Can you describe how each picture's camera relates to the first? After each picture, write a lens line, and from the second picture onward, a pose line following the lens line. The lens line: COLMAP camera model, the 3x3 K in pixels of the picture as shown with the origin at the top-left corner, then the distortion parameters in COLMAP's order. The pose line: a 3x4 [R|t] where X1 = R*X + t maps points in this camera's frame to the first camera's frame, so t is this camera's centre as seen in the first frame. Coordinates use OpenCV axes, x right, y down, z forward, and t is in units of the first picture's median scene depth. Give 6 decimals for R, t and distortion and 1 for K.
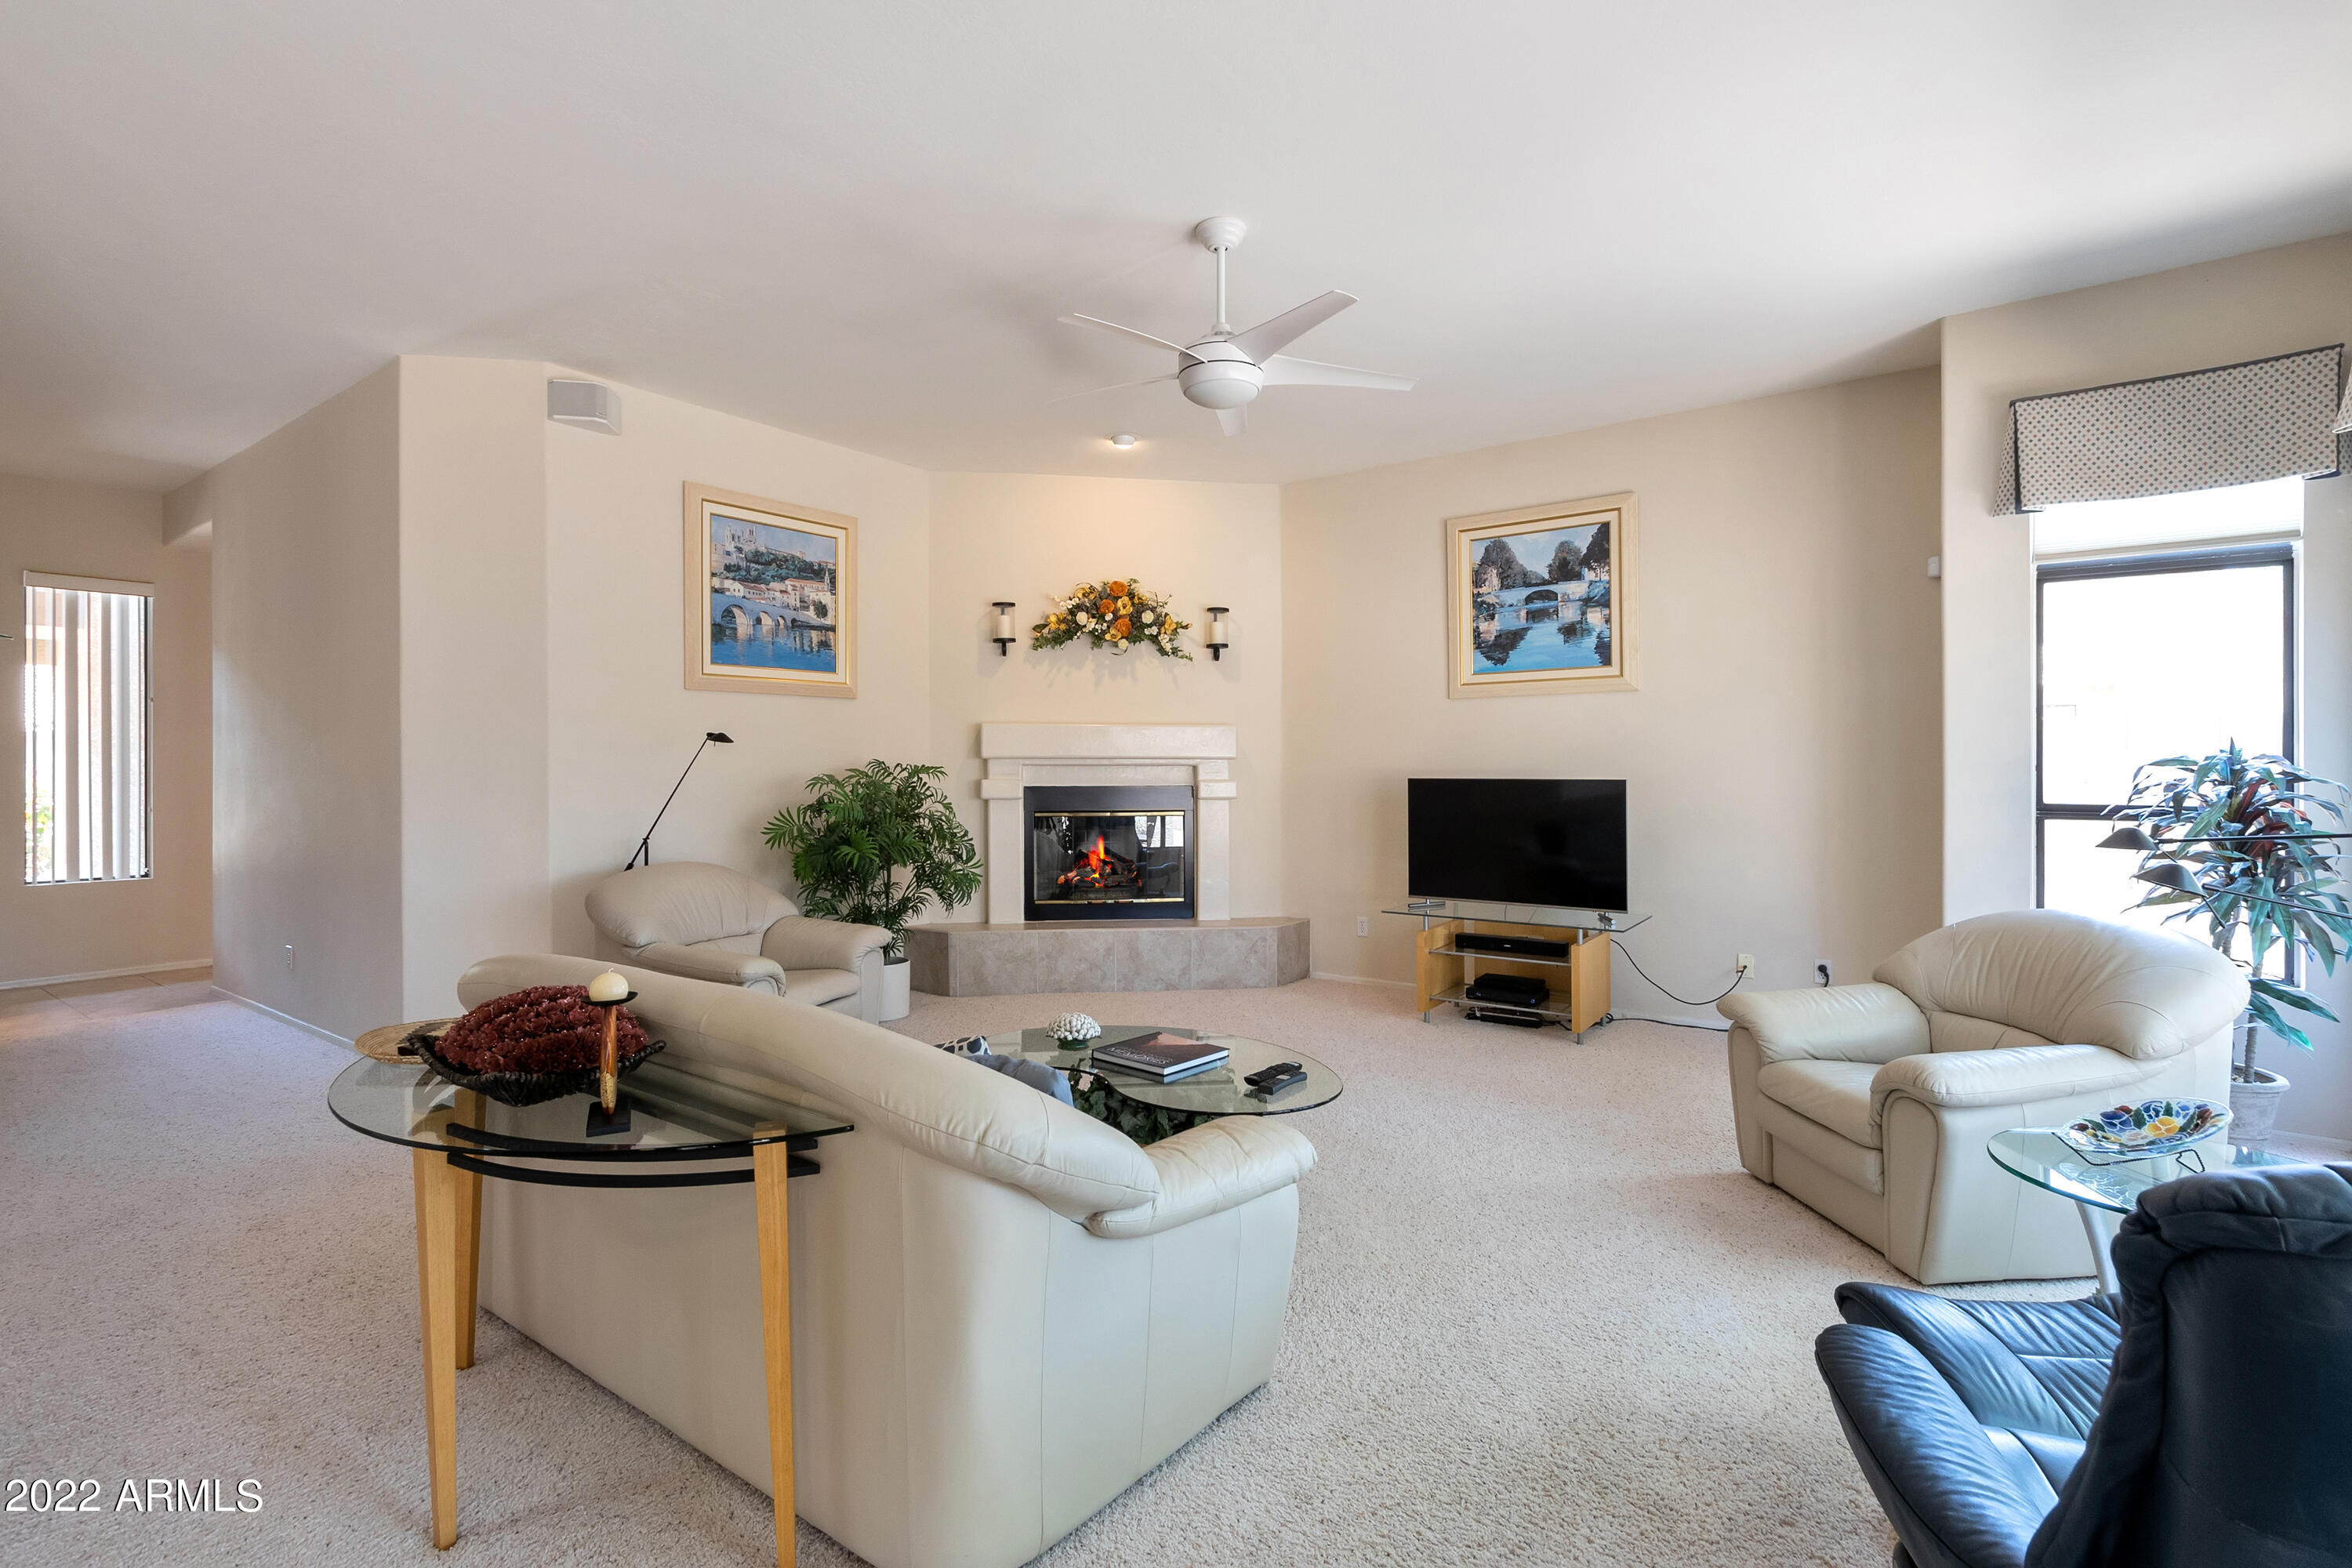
lens RADIAL K [[1102.4, 0, 1176.1], [0, 1102.4, 769.4], [0, 0, 1]] dist [0.001697, -0.000024]
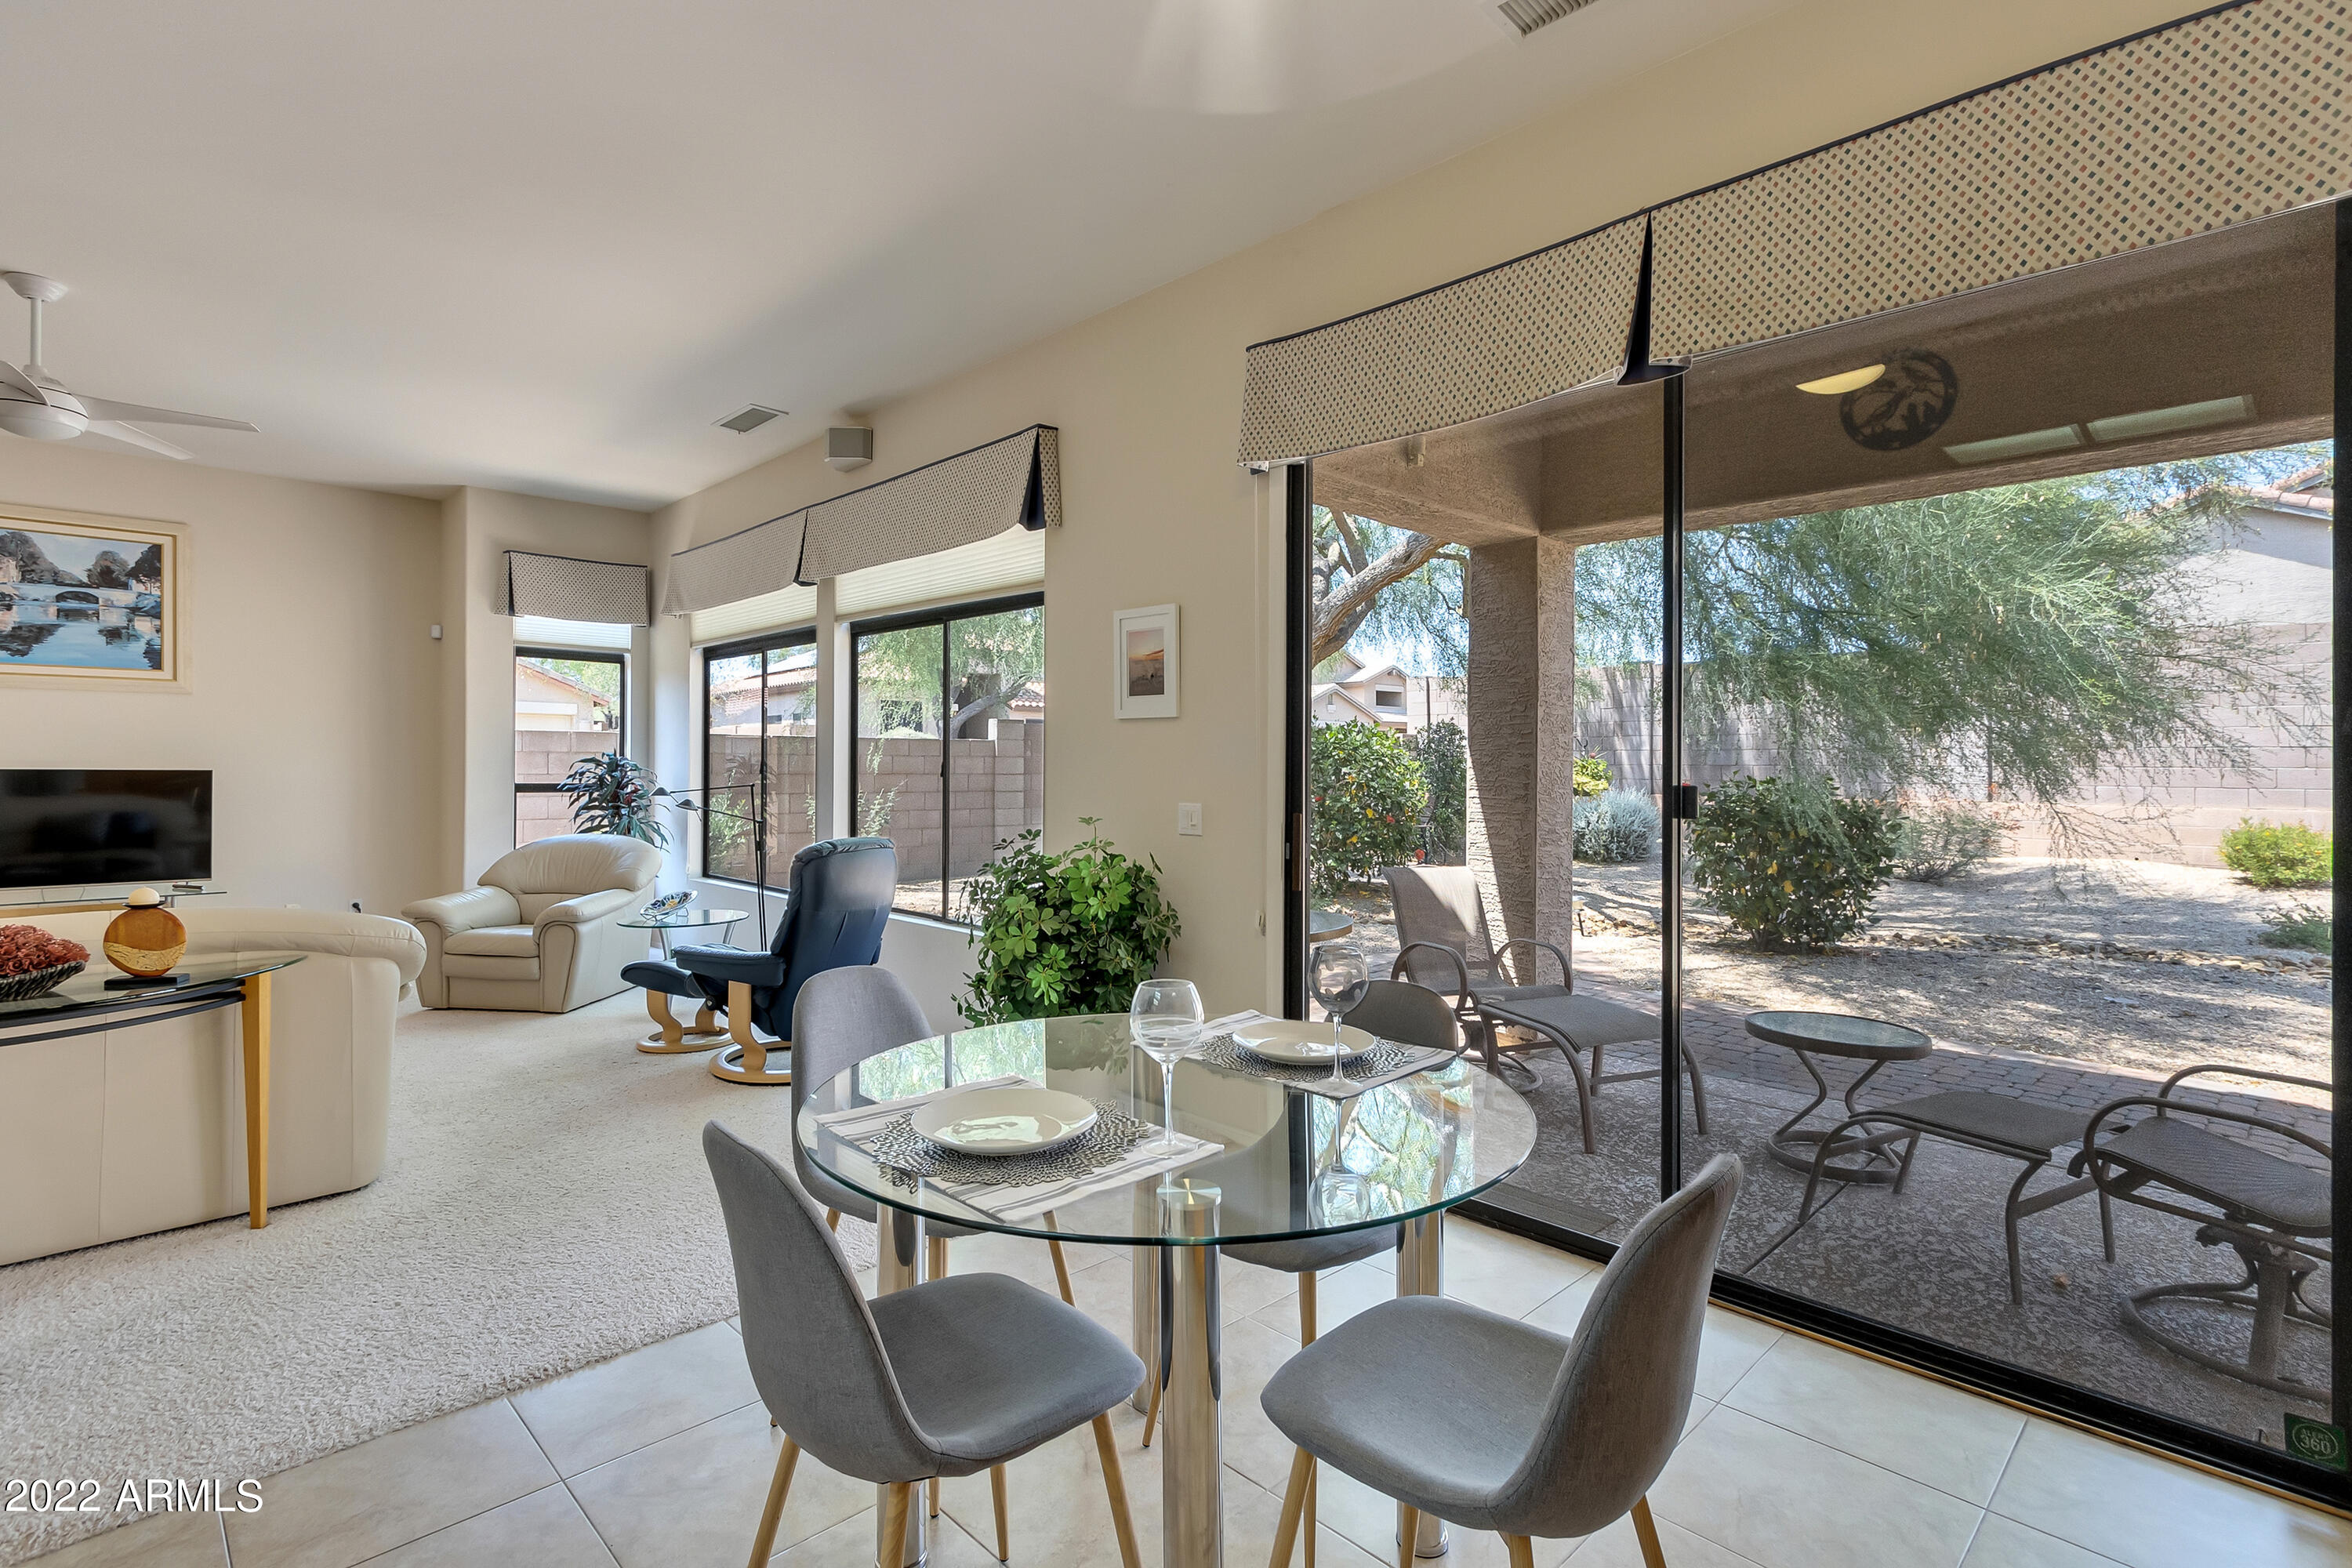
lens RADIAL K [[1102.4, 0, 1176.1], [0, 1102.4, 769.4], [0, 0, 1]] dist [0.001697, -0.000024]
pose [[0.146922, 0.002286, 0.989145, -0.582175], [-0.007531, 0.999971, -0.001192, 0.002349], [-0.989119, -0.007274, 0.146935, -0.210589]]
